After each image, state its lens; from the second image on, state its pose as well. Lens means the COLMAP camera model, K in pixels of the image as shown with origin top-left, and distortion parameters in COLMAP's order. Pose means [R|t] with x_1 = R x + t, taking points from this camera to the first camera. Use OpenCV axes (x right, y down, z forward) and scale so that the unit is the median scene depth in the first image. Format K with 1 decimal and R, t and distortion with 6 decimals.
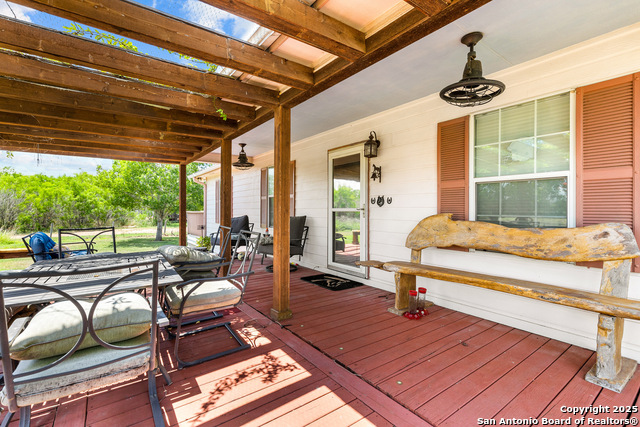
lens RADIAL K [[289.6, 0, 326.5], [0, 289.6, 209.8], [0, 0, 1]] dist [0.000908, -0.000323]
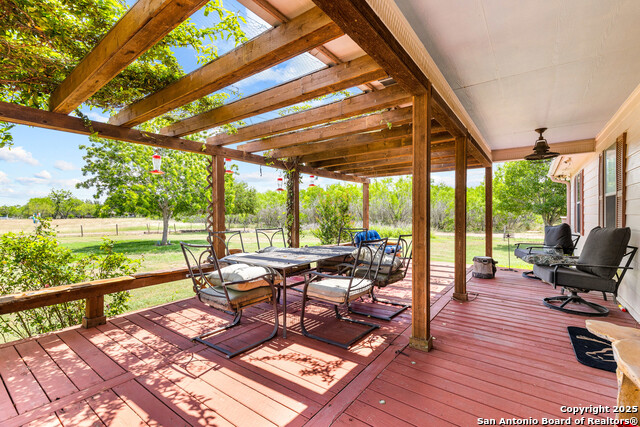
lens RADIAL K [[289.6, 0, 325.0], [0, 289.6, 215.6], [0, 0, 1]] dist [0.000908, -0.000323]
pose [[0.286909, 0.007509, -0.957928, 0.767805], [0.000635, 0.999968, 0.008029, -0.019549], [0.957958, -0.002912, 0.286895, 0.664642]]
